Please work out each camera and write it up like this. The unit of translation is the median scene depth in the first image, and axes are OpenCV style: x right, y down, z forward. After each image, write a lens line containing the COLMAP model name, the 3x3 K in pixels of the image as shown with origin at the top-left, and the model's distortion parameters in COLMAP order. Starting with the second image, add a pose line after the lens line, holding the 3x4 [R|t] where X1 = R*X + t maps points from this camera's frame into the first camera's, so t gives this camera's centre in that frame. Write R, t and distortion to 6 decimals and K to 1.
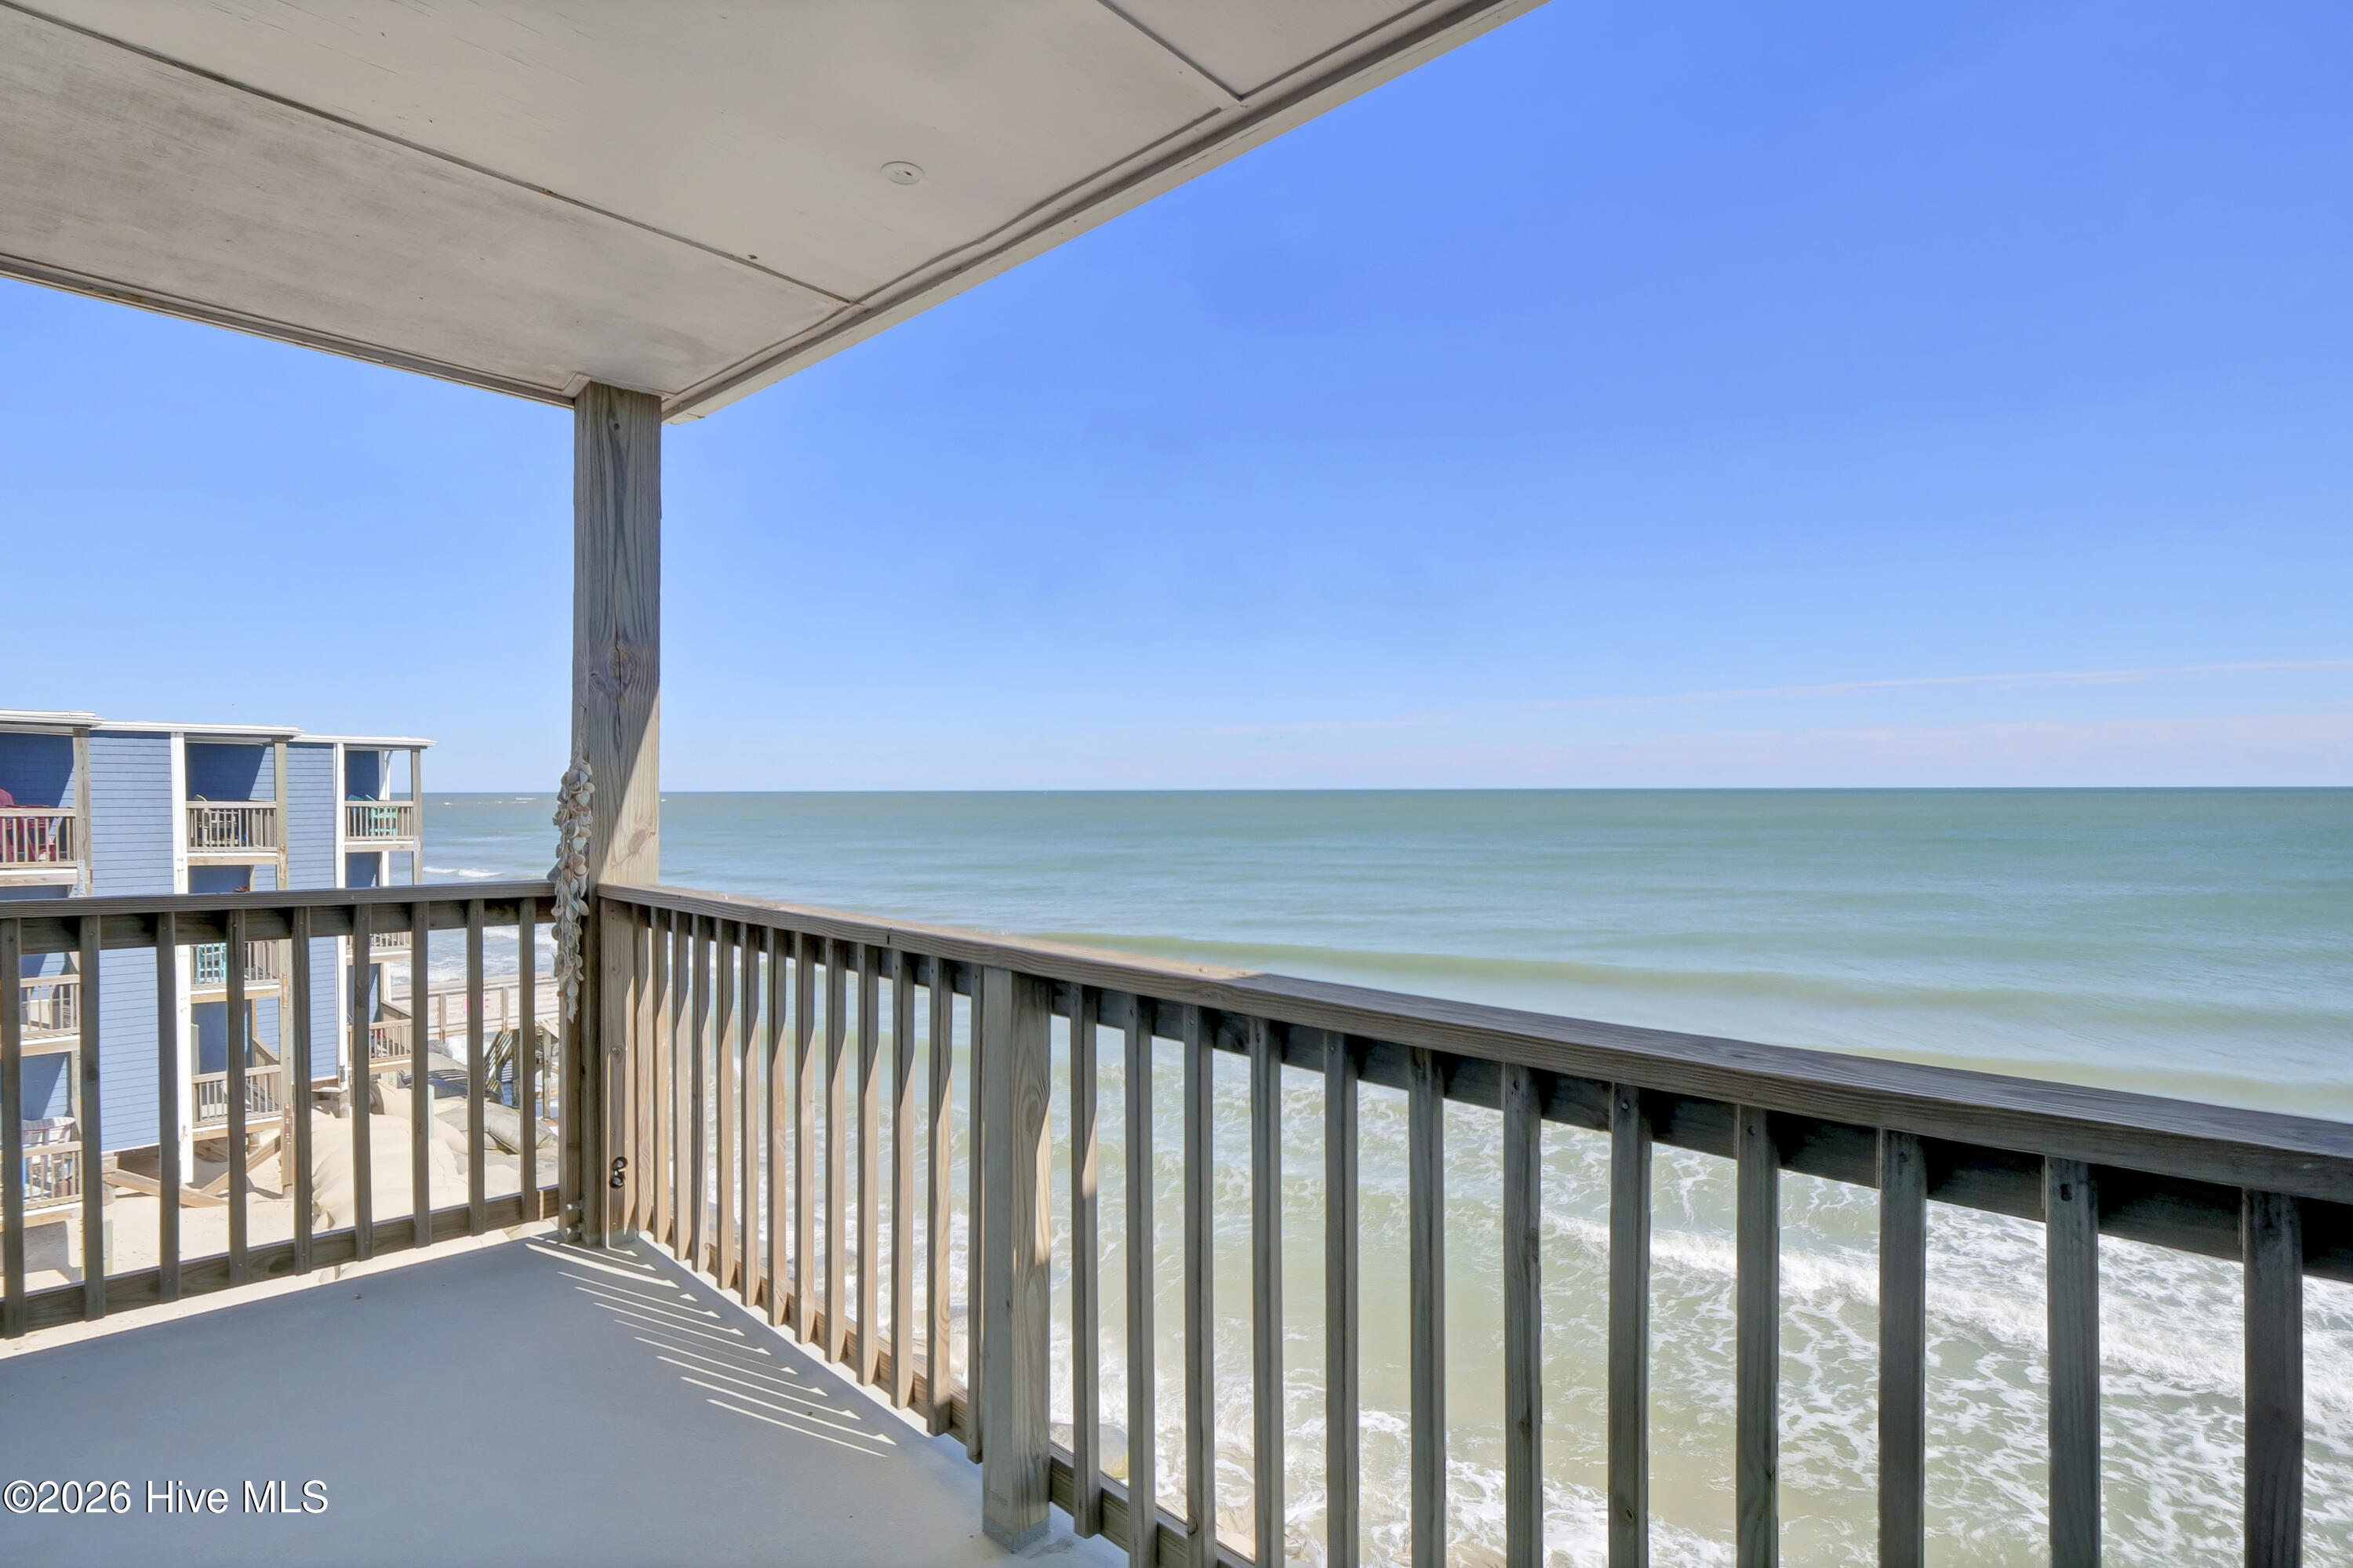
lens RADIAL K [[1171.0, 0, 1175.8], [0, 1171.0, 768.0], [0, 0, 1]] dist [-0.017837, 0.001070]
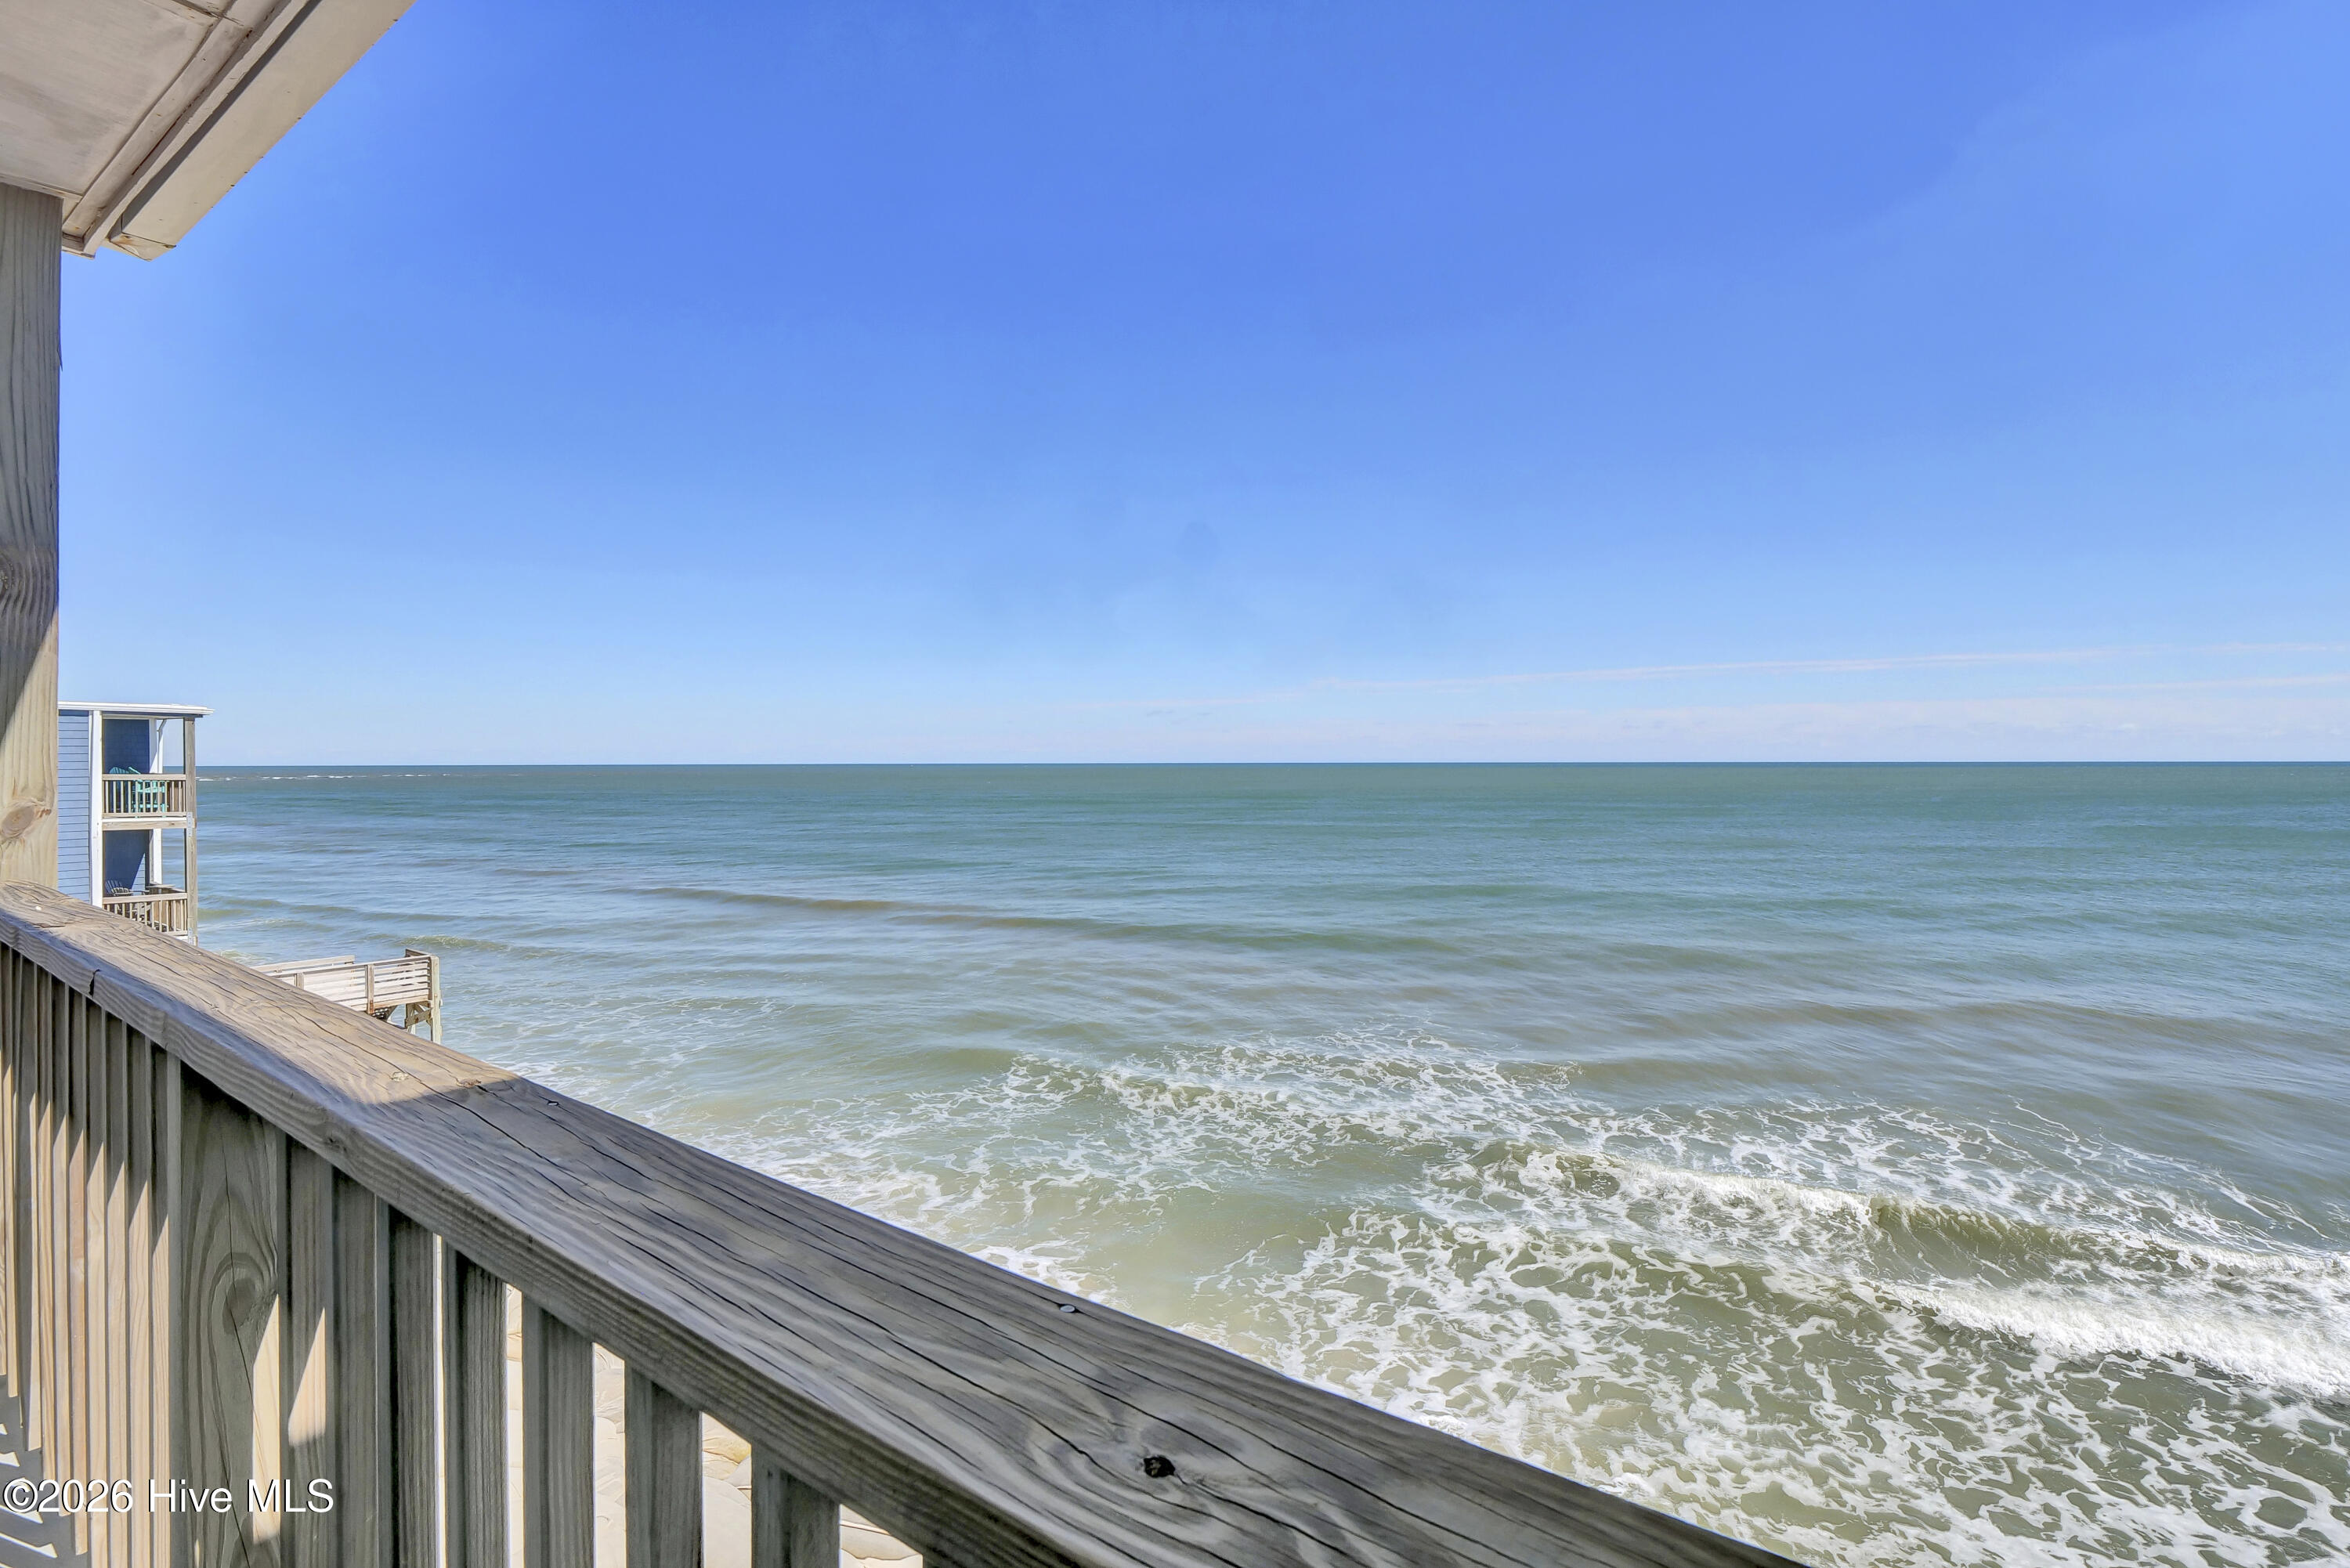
lens RADIAL K [[1169.4, 0, 1174.3], [0, 1169.4, 768.0], [0, 0, 1]] dist [-0.017837, 0.001070]
pose [[0.992170, 0.001362, 0.124885, 0.152565], [-0.004152, 0.999748, 0.022083, 0.011564], [-0.124823, -0.022429, 0.991925, 0.226220]]
